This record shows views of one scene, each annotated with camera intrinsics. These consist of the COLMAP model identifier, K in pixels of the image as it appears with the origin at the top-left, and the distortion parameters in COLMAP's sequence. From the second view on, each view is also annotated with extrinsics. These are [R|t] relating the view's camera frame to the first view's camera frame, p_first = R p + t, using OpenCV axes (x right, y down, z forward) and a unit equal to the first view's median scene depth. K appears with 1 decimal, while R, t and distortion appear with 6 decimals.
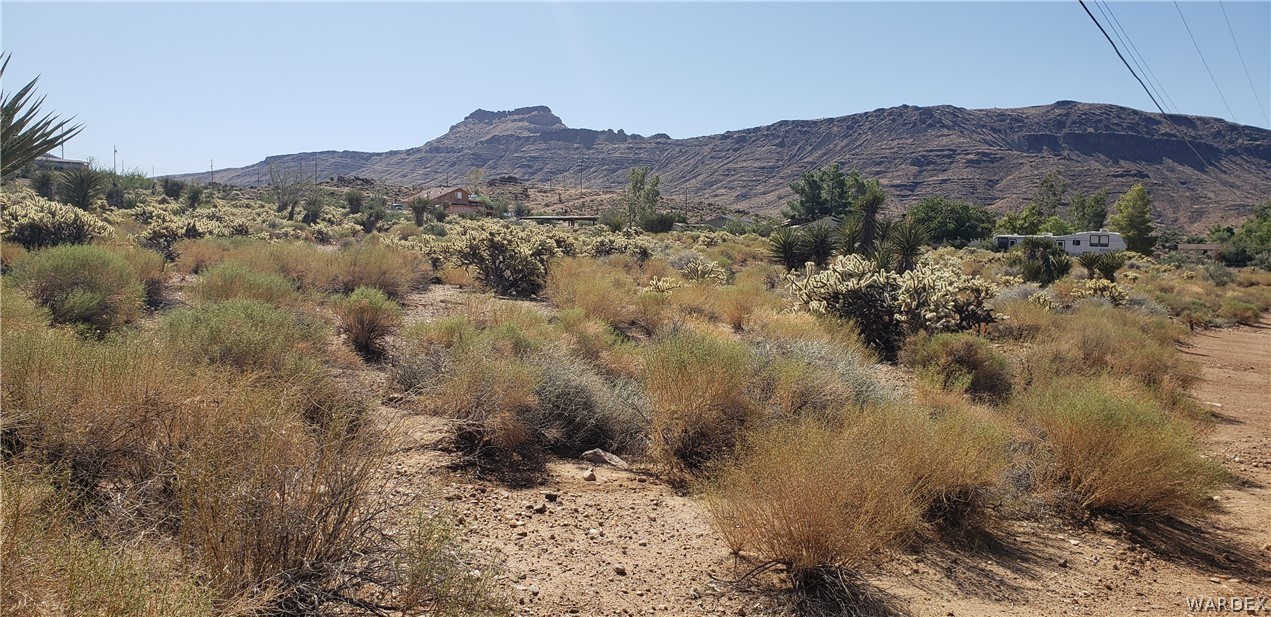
lens RADIAL K [[987.5, 0, 619.0], [0, 987.5, 326.3], [0, 0, 1]] dist [0.036015, -0.051718]
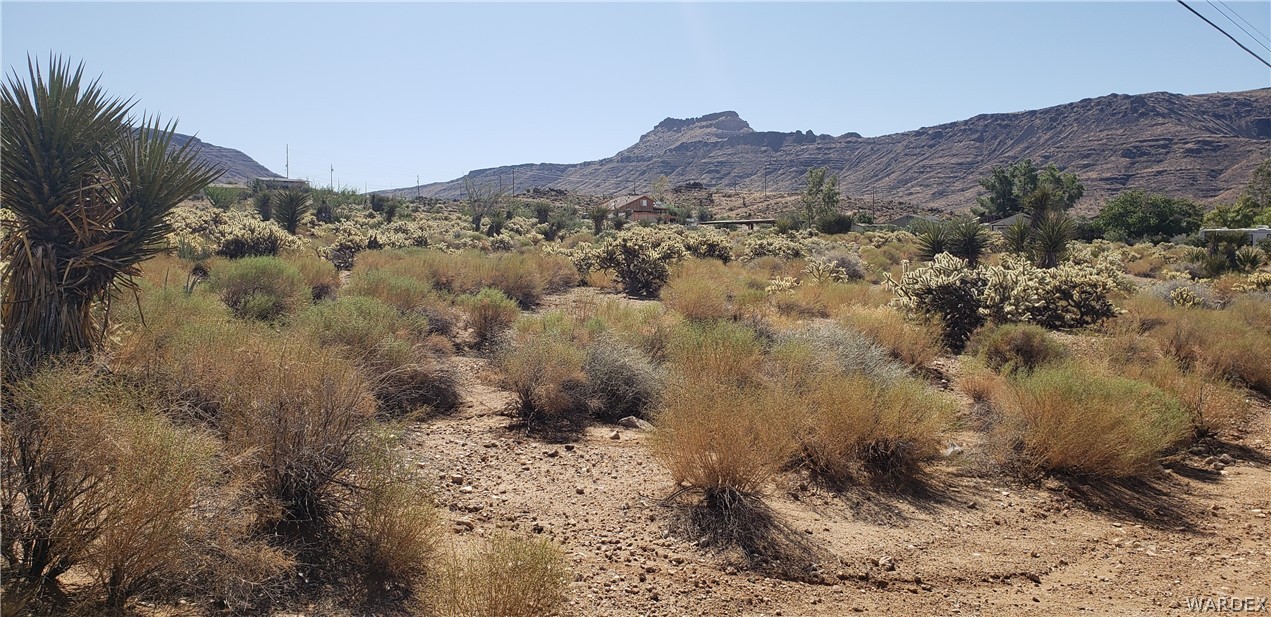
lens RADIAL K [[987.5, 0, 642.9], [0, 987.5, 299.9], [0, 0, 1]] dist [0.036015, -0.051718]
pose [[0.985849, -0.011408, -0.167247, 0.074539], [0.006278, 0.999495, -0.031165, 0.007212], [0.167518, 0.029674, 0.985422, -0.074954]]
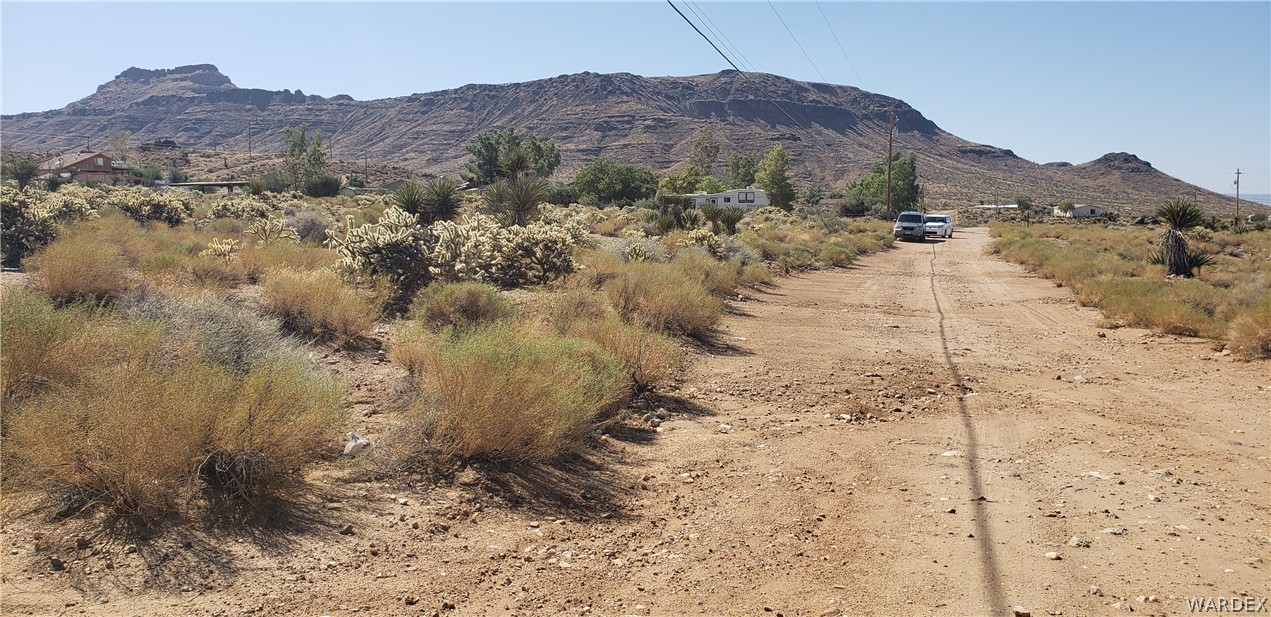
lens RADIAL K [[987.5, 0, 618.2], [0, 987.5, 306.9], [0, 0, 1]] dist [0.036015, -0.051718]
pose [[0.953787, -0.054461, 0.295507, 0.123413], [0.049634, 0.998483, 0.023819, 0.009293], [-0.296356, -0.008051, 0.955044, 0.025510]]
